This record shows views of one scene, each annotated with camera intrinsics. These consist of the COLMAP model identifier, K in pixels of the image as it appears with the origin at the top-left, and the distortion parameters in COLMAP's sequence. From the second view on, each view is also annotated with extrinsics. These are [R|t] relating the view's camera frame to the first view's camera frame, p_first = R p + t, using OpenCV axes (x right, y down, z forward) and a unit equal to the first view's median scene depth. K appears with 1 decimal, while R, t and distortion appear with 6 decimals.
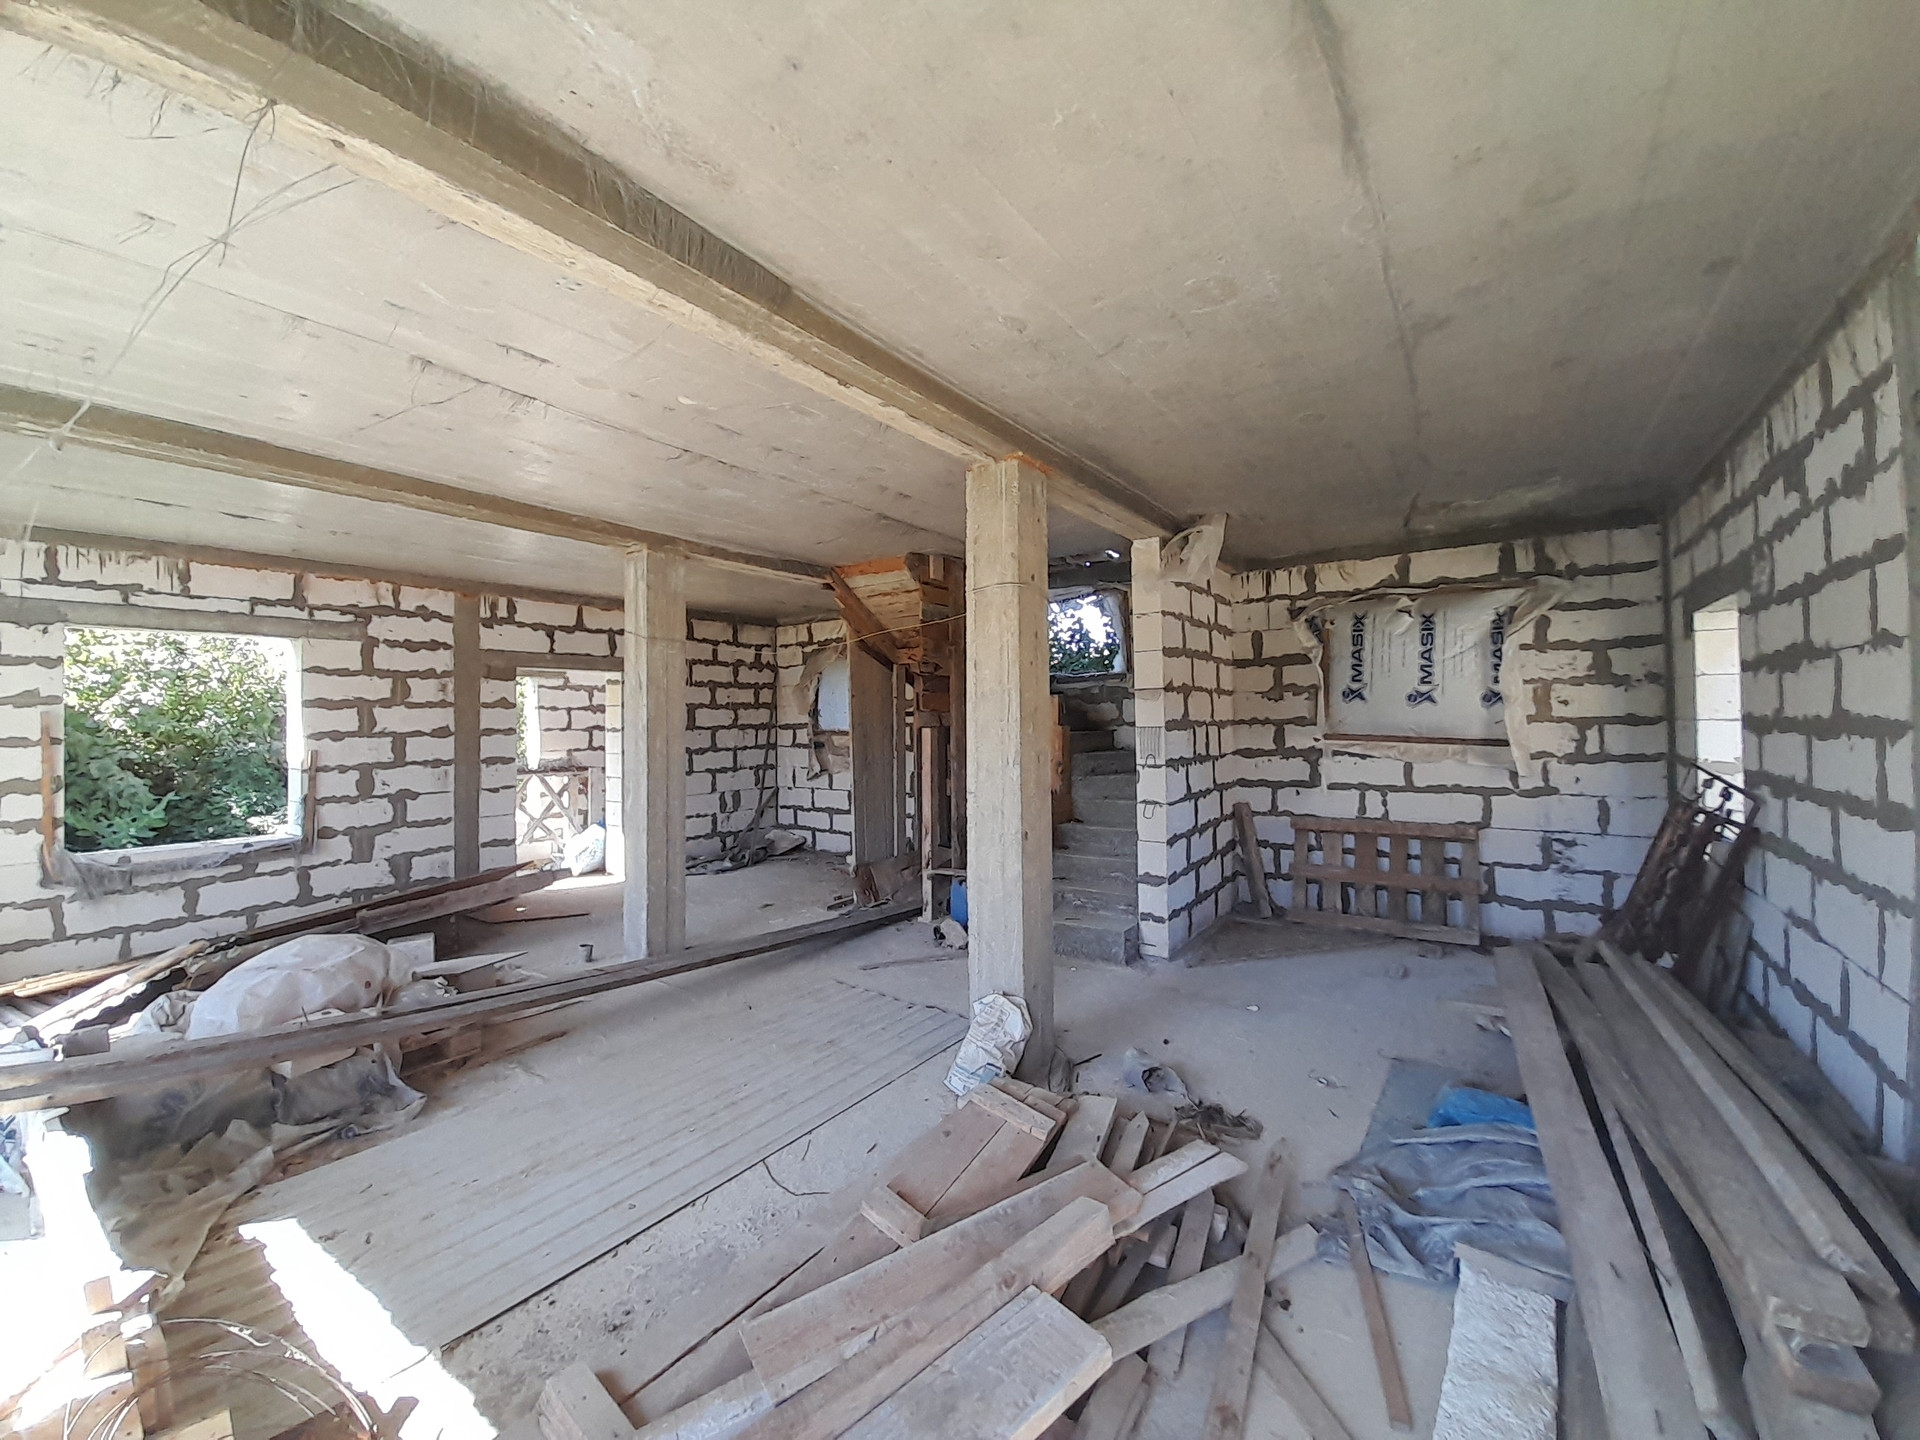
lens RADIAL K [[756.8, 0, 963.3], [0, 756.8, 702.9], [0, 0, 1]] dist [0.022460, -0.015904]
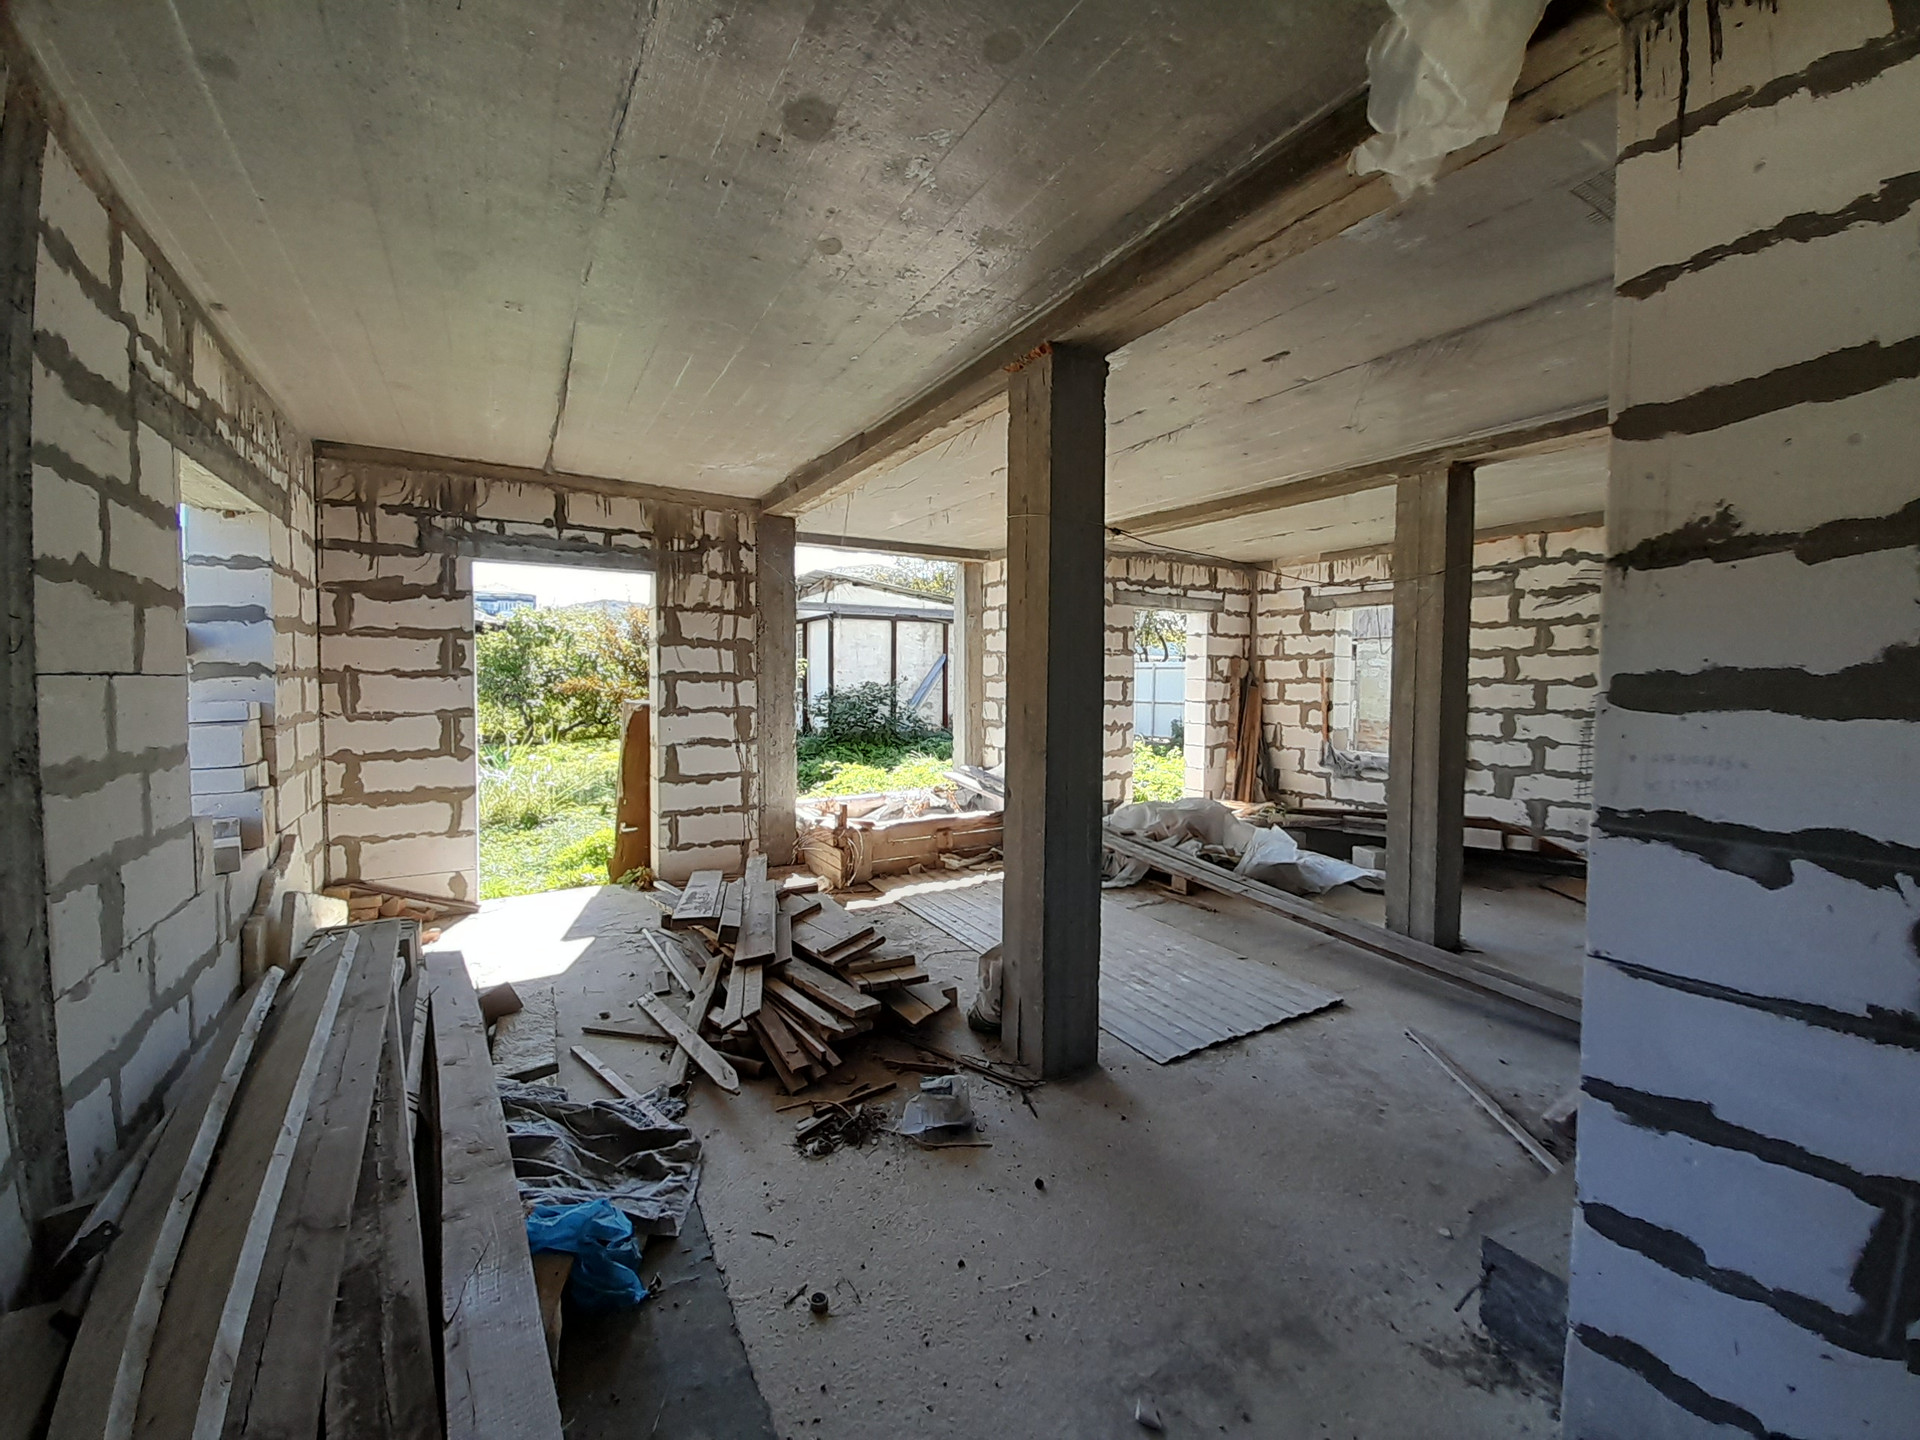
lens RADIAL K [[756.8, 0, 963.3], [0, 756.8, 702.9], [0, 0, 1]] dist [0.022460, -0.015904]
pose [[-0.402313, 0.042857, -0.914498, 0.503978], [0.016848, 0.999081, 0.039409, 0.016104], [0.915347, 0.000447, -0.402666, 0.712356]]
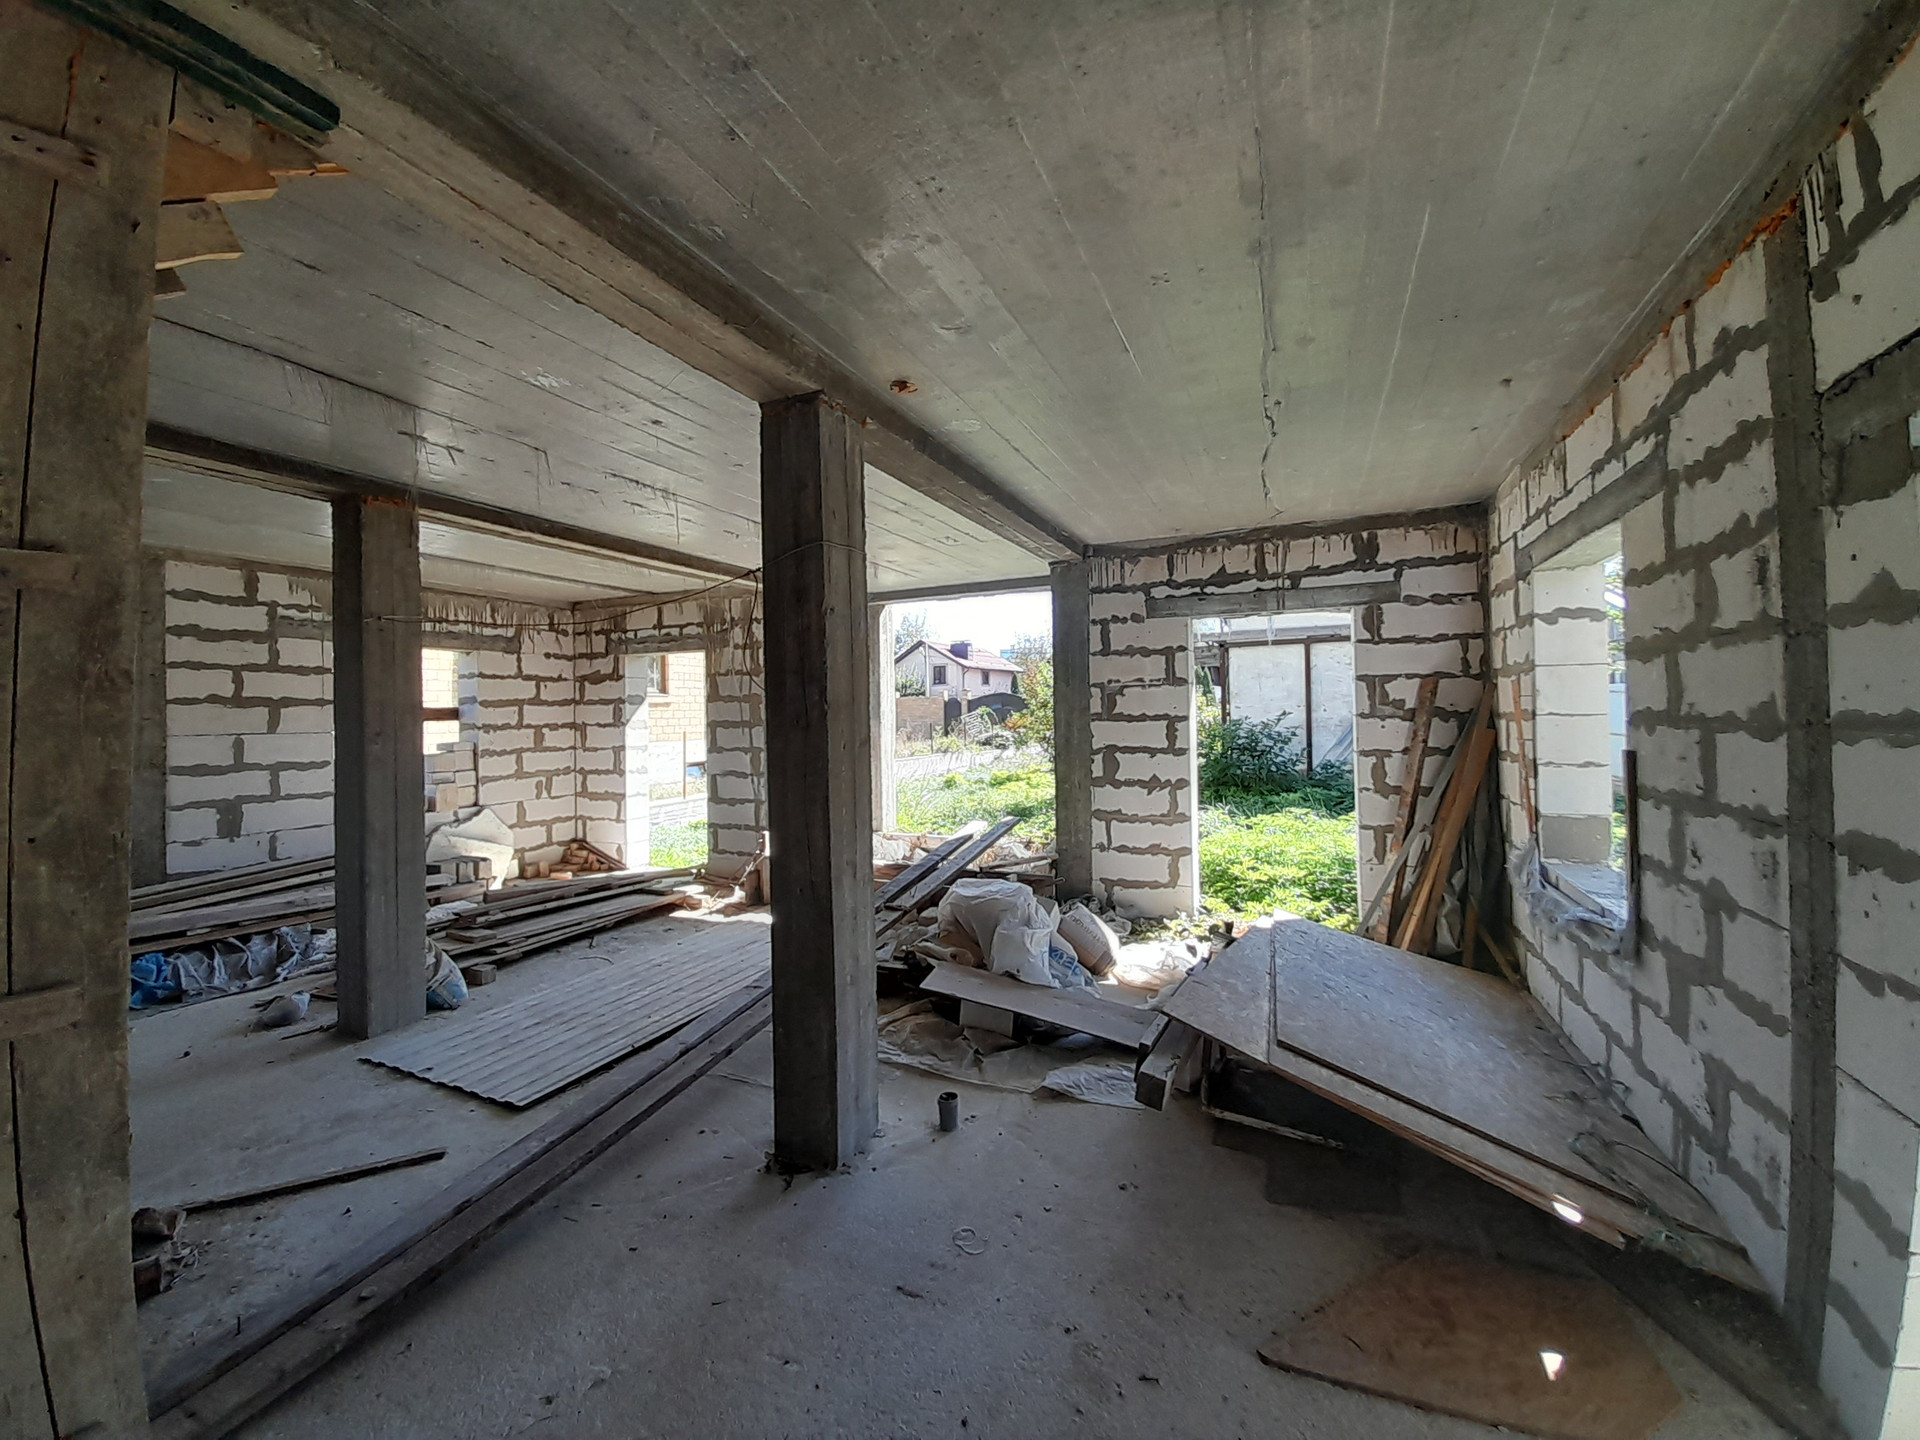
lens RADIAL K [[751.0, 0, 964.7], [0, 751.0, 700.9], [0, 0, 1]] dist [0.022368, -0.019534]
pose [[-0.982375, 0.028743, -0.184696, -0.340026], [0.035512, 0.998810, -0.033443, 0.031359], [0.183515, -0.039413, -0.982227, 1.296354]]
